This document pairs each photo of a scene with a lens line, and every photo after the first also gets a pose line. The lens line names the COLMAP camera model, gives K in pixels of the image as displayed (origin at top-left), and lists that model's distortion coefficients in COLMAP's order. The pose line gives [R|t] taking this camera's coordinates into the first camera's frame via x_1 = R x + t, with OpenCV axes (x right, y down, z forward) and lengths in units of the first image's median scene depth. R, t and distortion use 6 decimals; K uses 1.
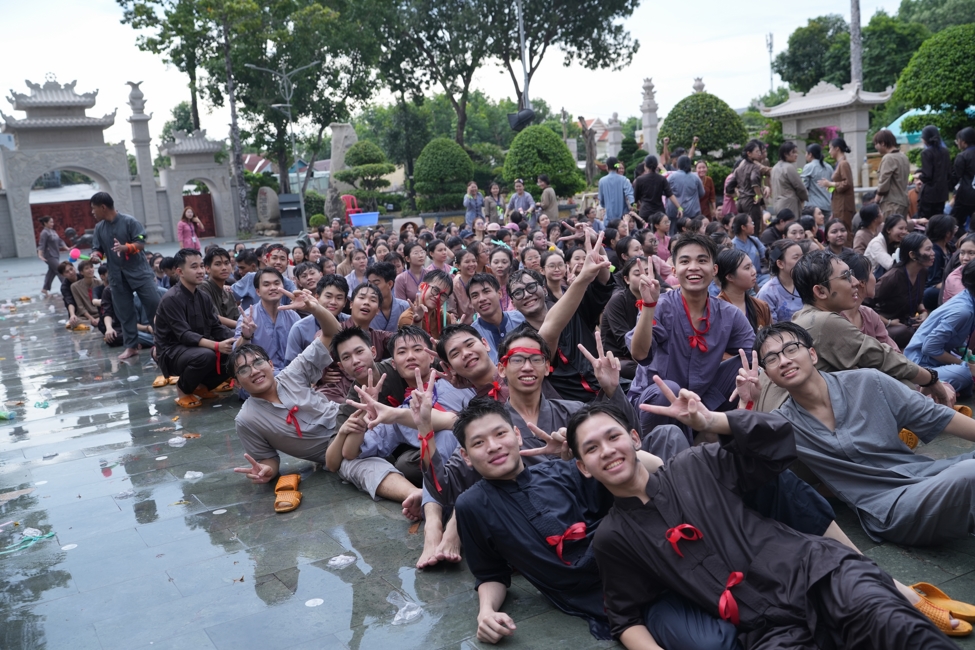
lens RADIAL K [[967.3, 0, 487.5], [0, 967.3, 325.0], [0, 0, 1]] dist [-0.091451, 0.241715]
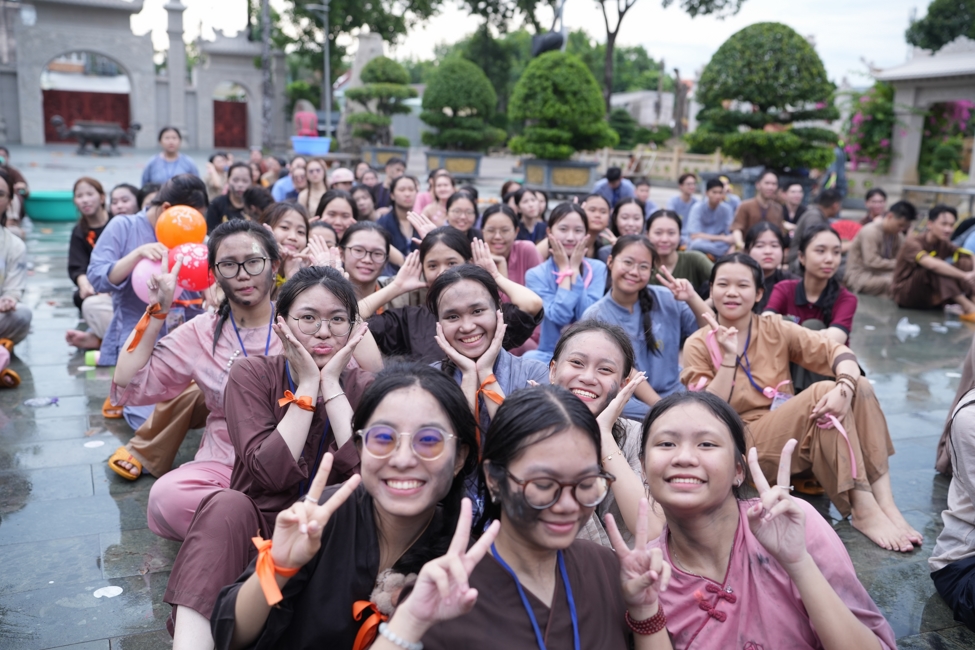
lens RADIAL K [[967.3, 0, 487.5], [0, 967.3, 325.0], [0, 0, 1]] dist [-0.091451, 0.241715]
pose [[0.986345, 0.142104, -0.083251, 0.043220], [-0.137124, 0.988562, 0.062793, -0.016849], [0.091222, -0.050520, 0.994548, 0.114531]]
